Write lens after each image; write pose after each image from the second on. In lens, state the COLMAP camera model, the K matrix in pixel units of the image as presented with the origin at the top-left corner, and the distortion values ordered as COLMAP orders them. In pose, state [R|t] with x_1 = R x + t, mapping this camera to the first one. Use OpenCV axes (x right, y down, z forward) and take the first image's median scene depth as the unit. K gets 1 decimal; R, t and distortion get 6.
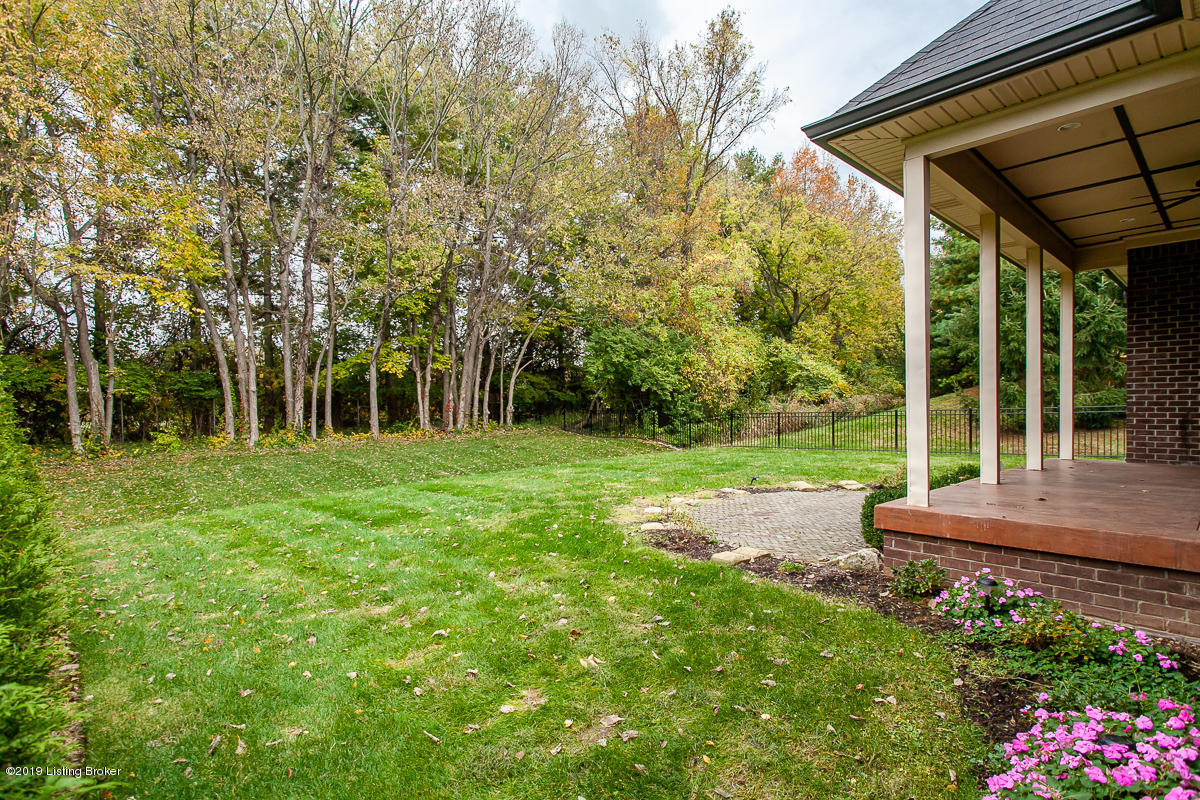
lens RADIAL K [[596.9, 0, 604.6], [0, 596.9, 406.4], [0, 0, 1]] dist [0.003279, 0.000298]
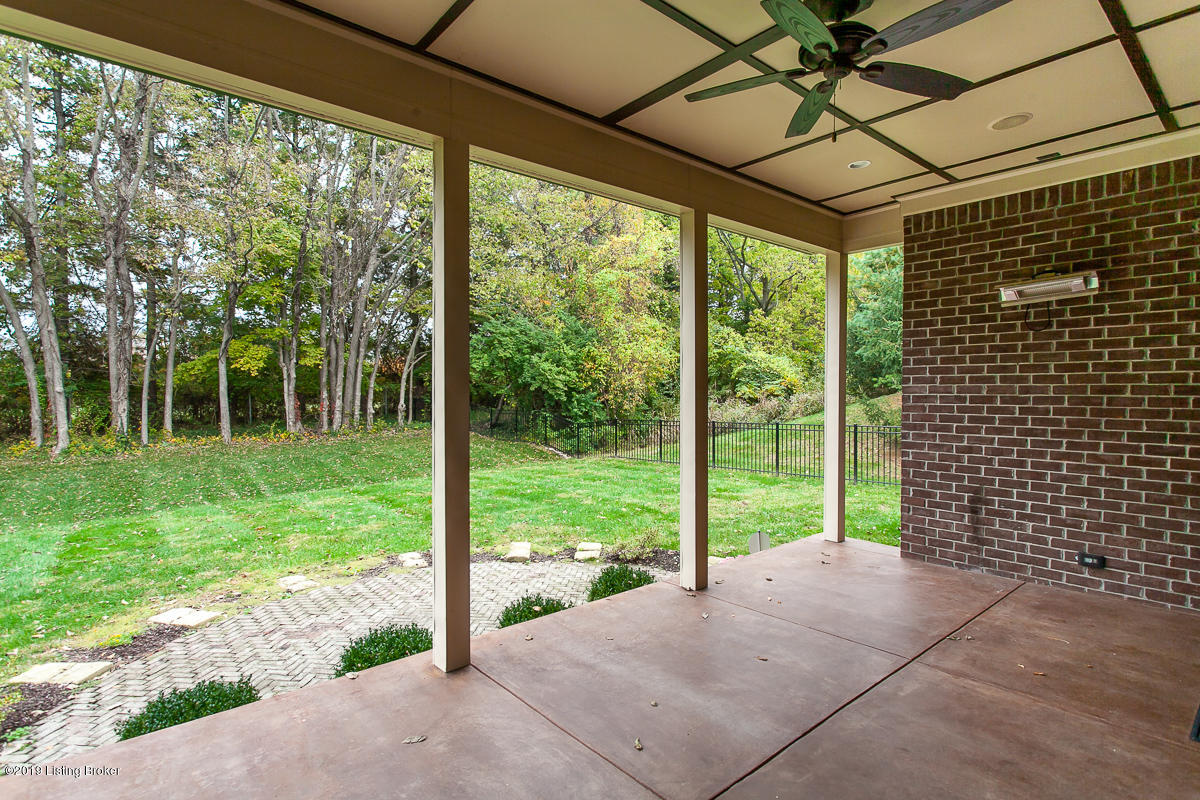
lens RADIAL K [[596.9, 0, 597.4], [0, 596.9, 393.7], [0, 0, 1]] dist [0.003279, 0.000298]
pose [[0.999055, 0.005997, -0.043056, 0.197297], [-0.005693, 0.999958, 0.007191, -0.027235], [0.043097, -0.006939, 0.999047, 0.122837]]
